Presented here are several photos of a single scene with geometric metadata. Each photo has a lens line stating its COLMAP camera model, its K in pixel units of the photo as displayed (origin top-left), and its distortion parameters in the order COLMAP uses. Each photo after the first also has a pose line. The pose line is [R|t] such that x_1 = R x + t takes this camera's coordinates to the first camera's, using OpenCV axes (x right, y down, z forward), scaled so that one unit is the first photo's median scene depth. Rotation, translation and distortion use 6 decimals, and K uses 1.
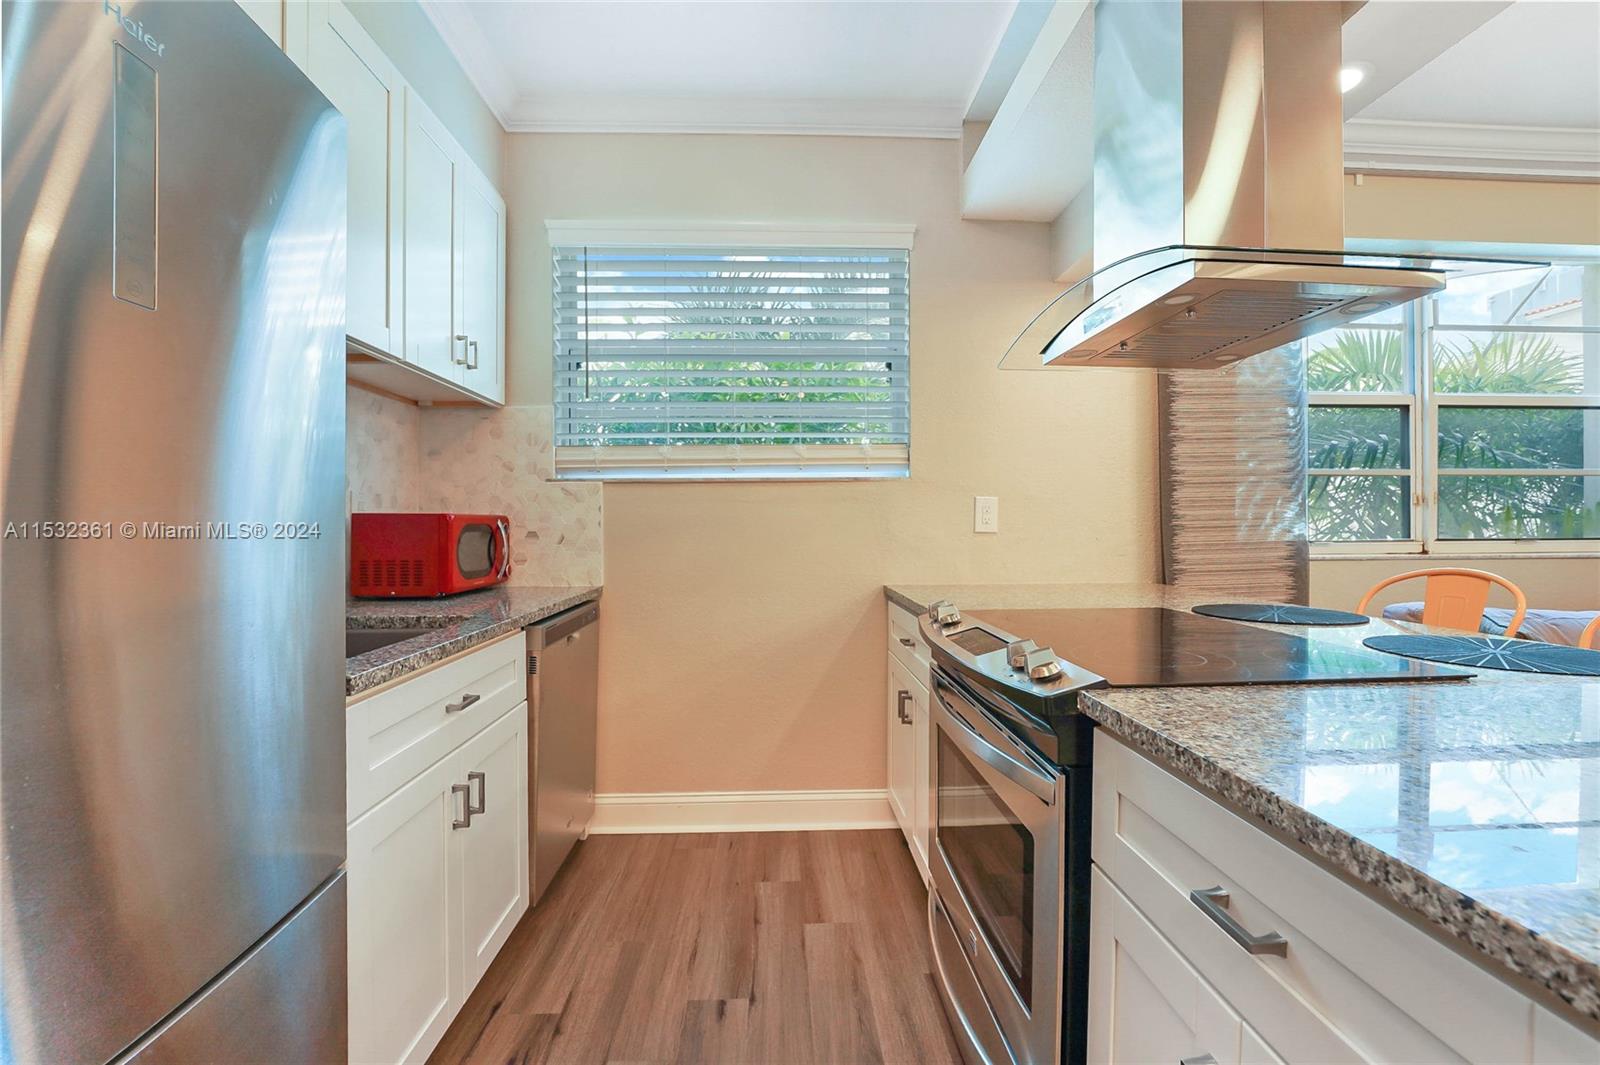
lens RADIAL K [[673.2, 0, 798.9], [0, 673.2, 518.0], [0, 0, 1]] dist [-0.014859, 0.000129]
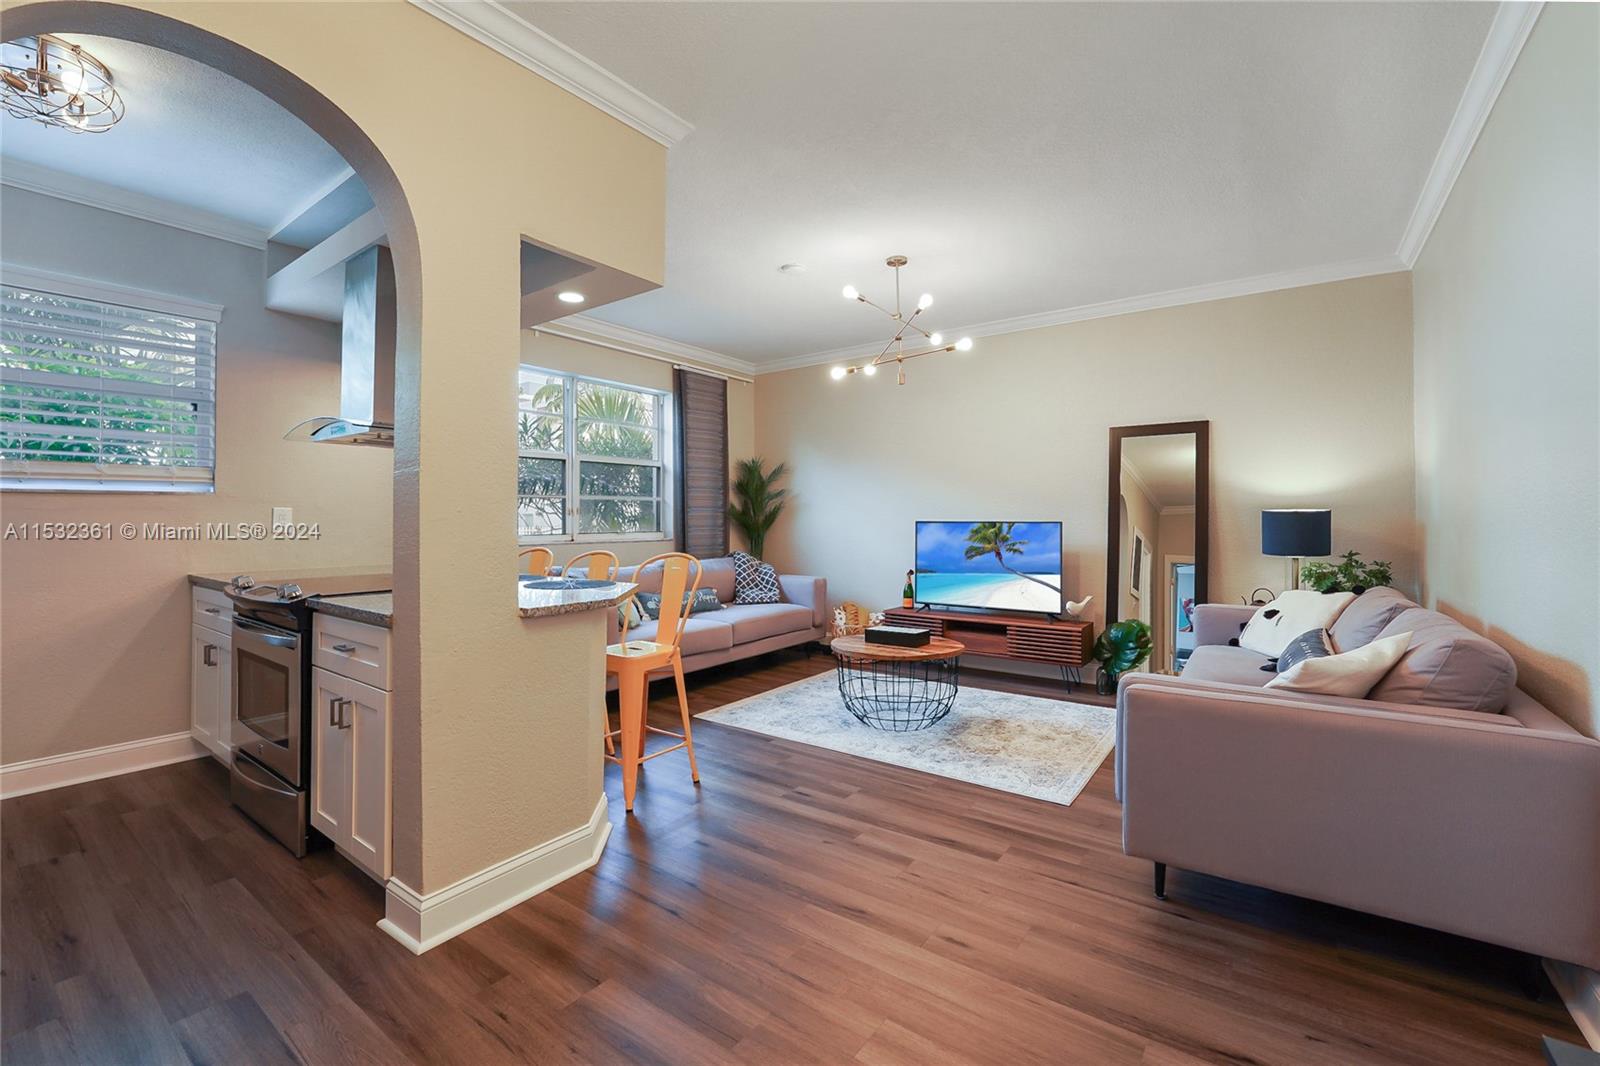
lens RADIAL K [[673.2, 0, 798.9], [0, 673.2, 518.5], [0, 0, 1]] dist [-0.014859, 0.000129]
pose [[0.626193, 0.002841, 0.779663, -0.140393], [-0.009544, 0.999946, 0.004021, -0.025199], [-0.779610, -0.009959, 0.626186, -0.742913]]
